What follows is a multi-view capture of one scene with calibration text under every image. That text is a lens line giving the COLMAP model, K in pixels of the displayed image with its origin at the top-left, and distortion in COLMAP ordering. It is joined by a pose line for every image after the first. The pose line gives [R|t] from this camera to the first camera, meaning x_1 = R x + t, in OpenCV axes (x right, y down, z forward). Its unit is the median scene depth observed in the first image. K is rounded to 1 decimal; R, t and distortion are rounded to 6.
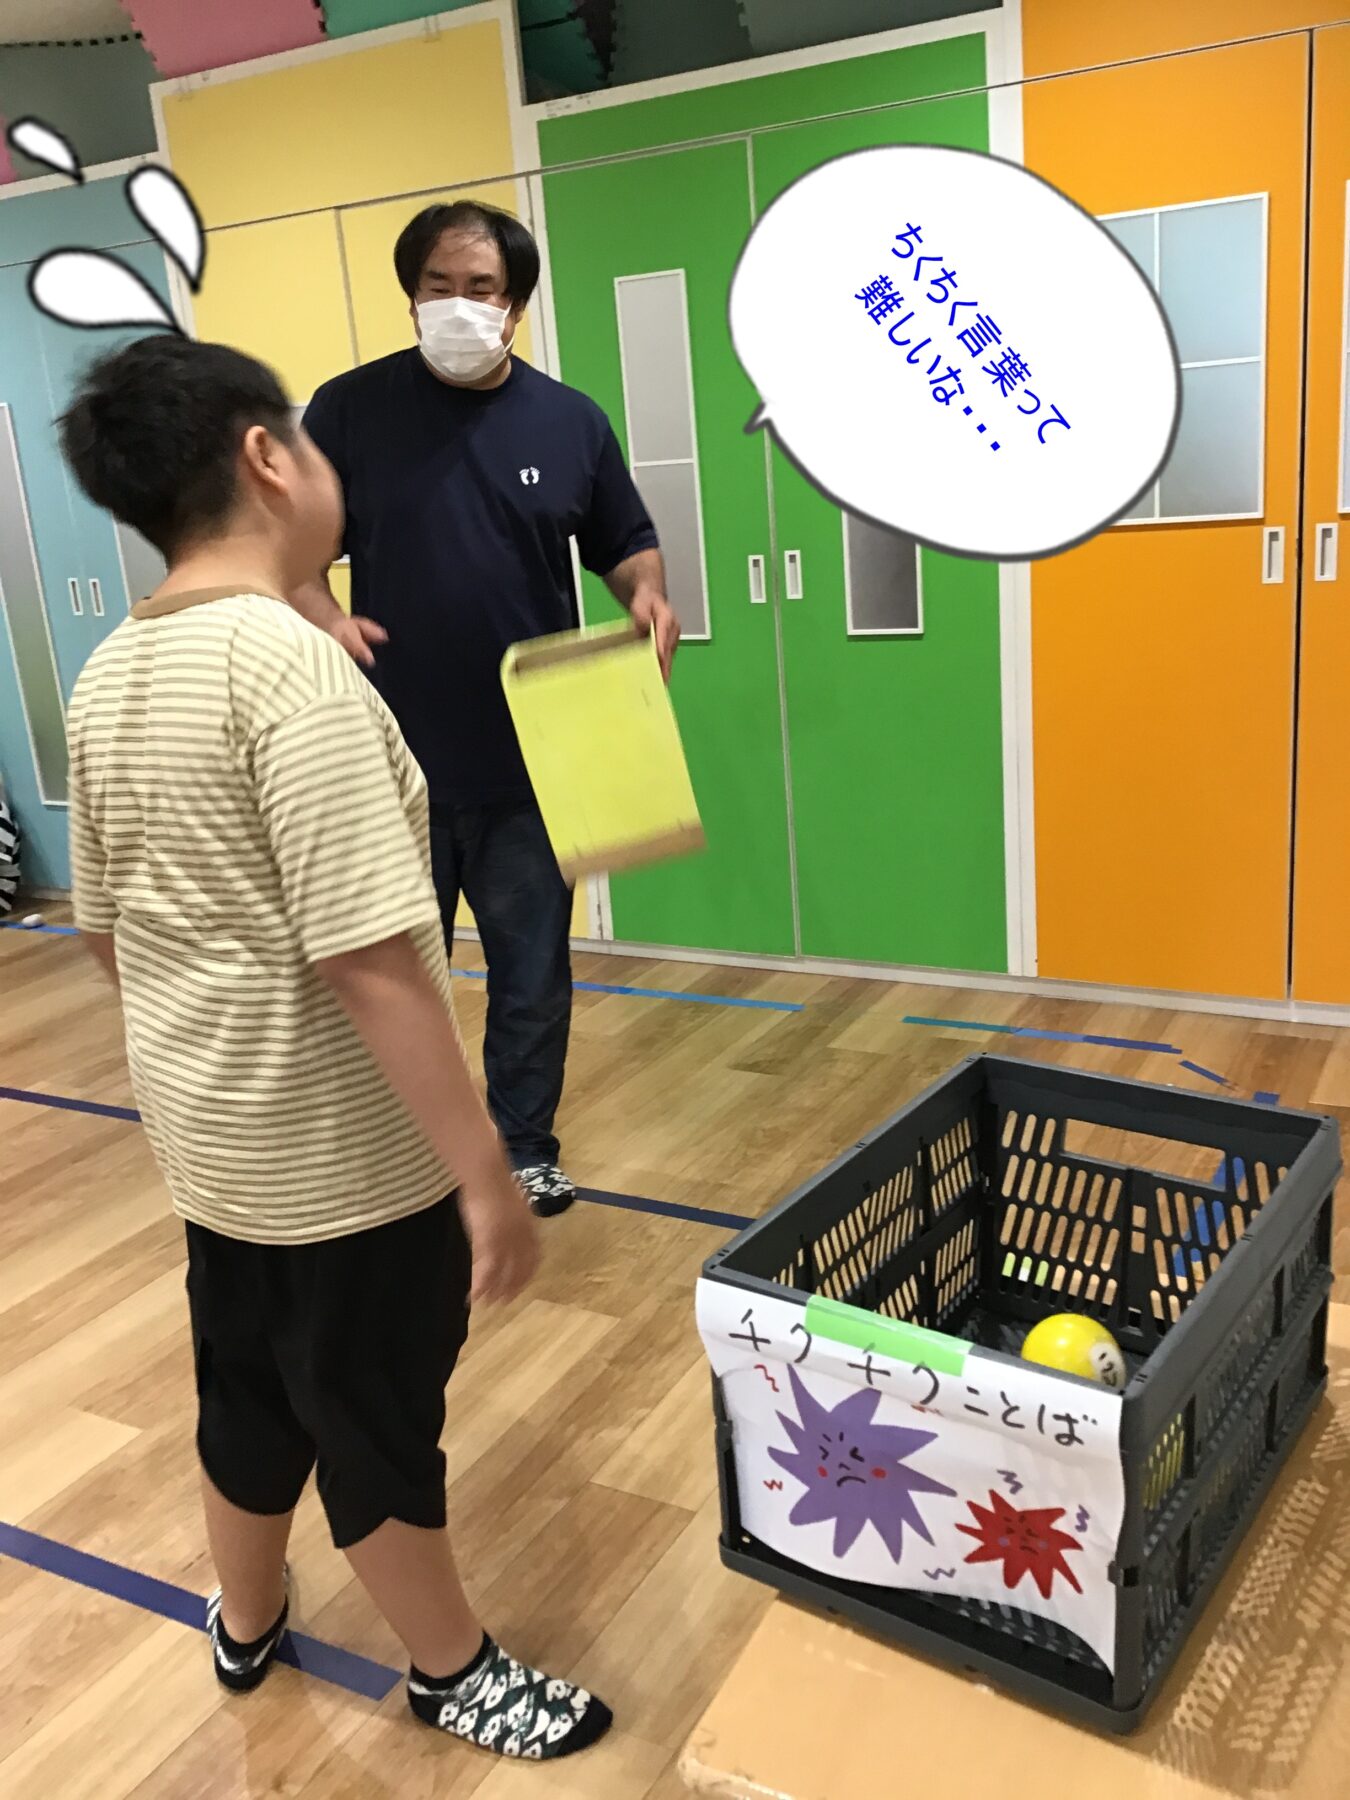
lens RADIAL K [[1628.2, 0, 675.0], [0, 1628.2, 900.0], [0, 0, 1]] dist [0.069167, -0.121092]
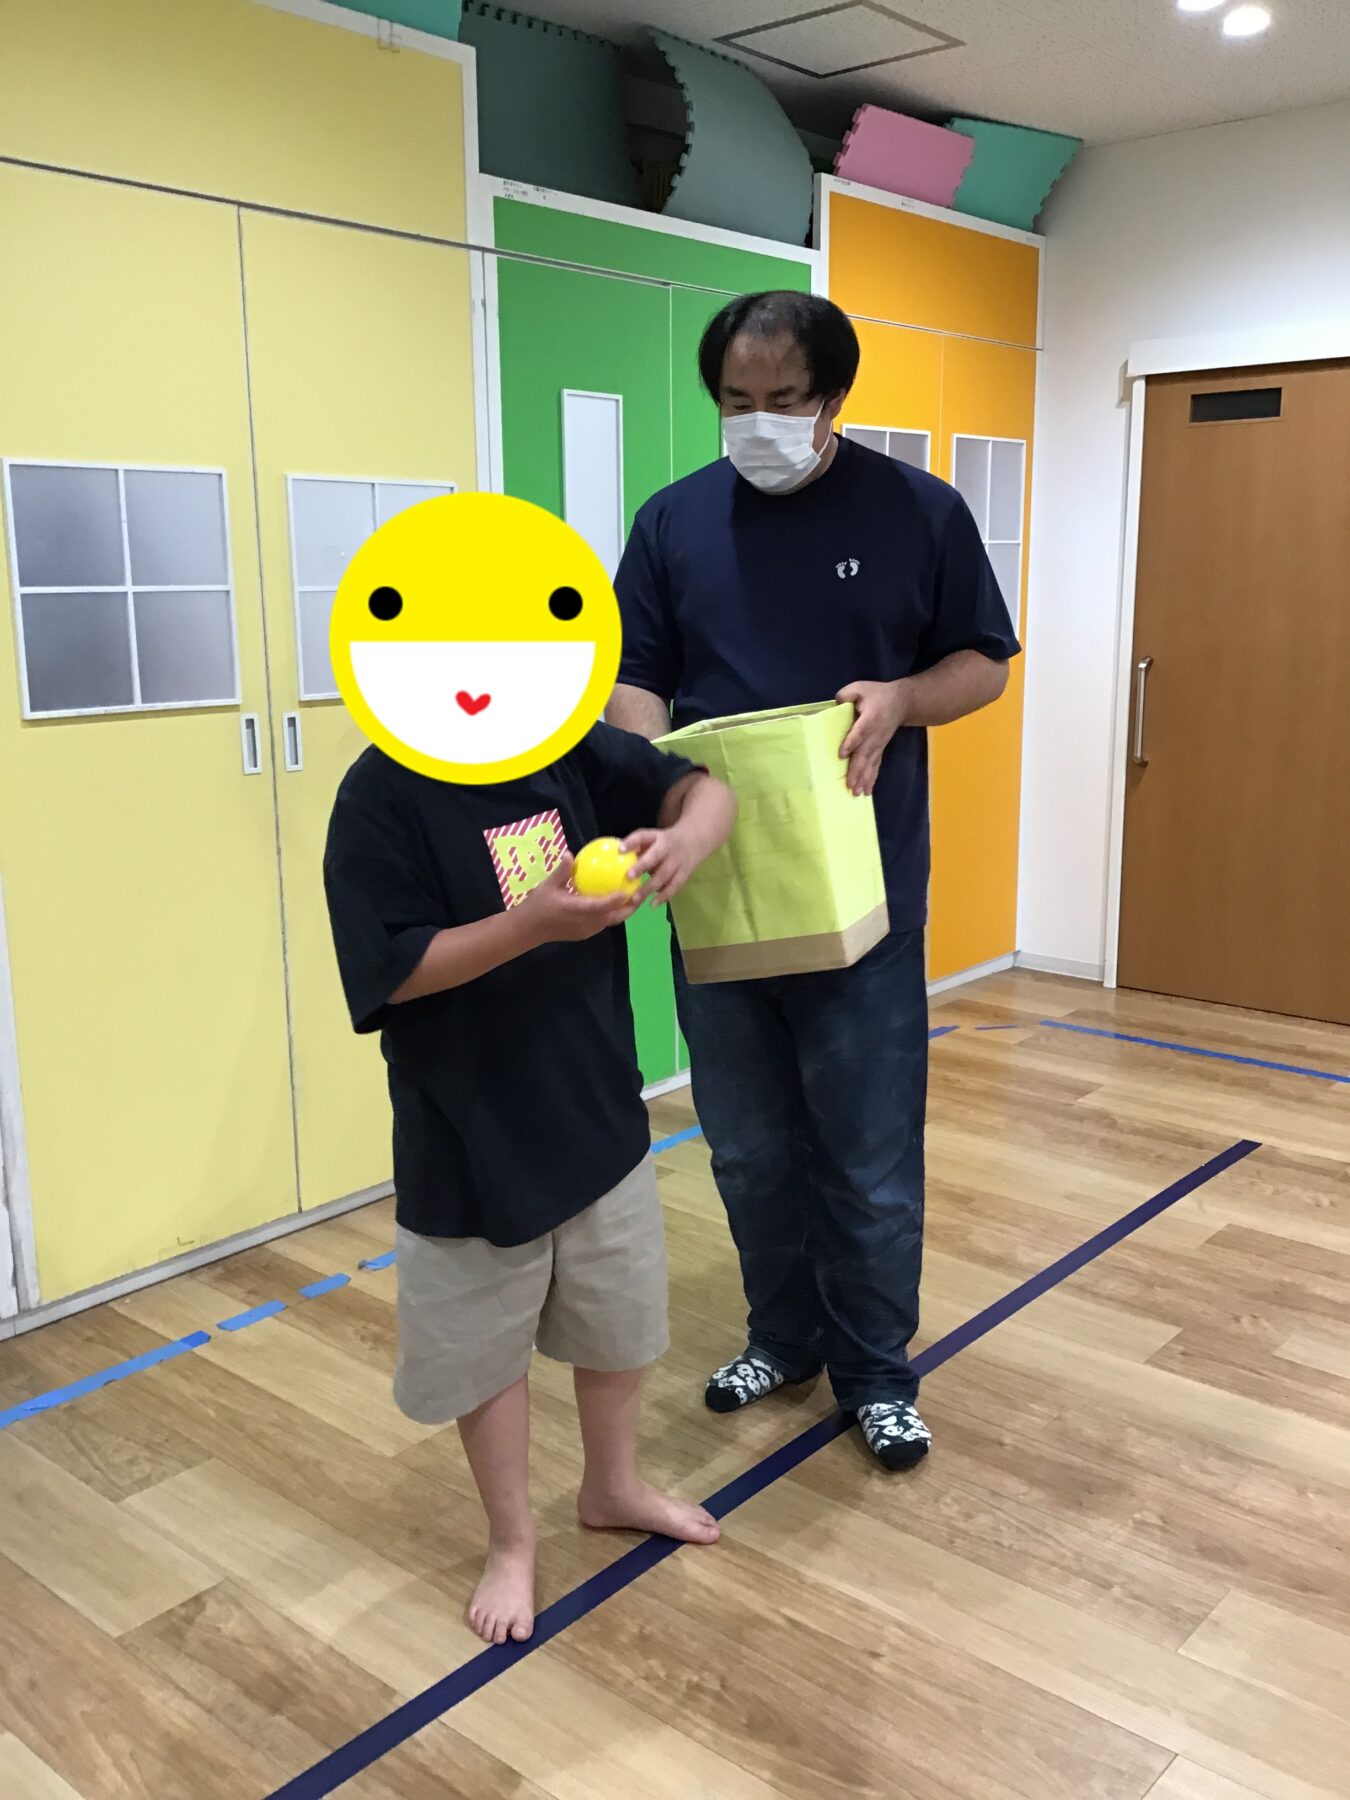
lens RADIAL K [[1625.0, 0, 668.9], [0, 1625.0, 904.3], [0, 0, 1]] dist [0.056532, -0.120263]
pose [[0.205022, -0.127145, 0.970464, -0.982396], [0.251856, 0.964991, 0.073221, -0.155682], [-0.945798, 0.229405, 0.229867, 0.822417]]
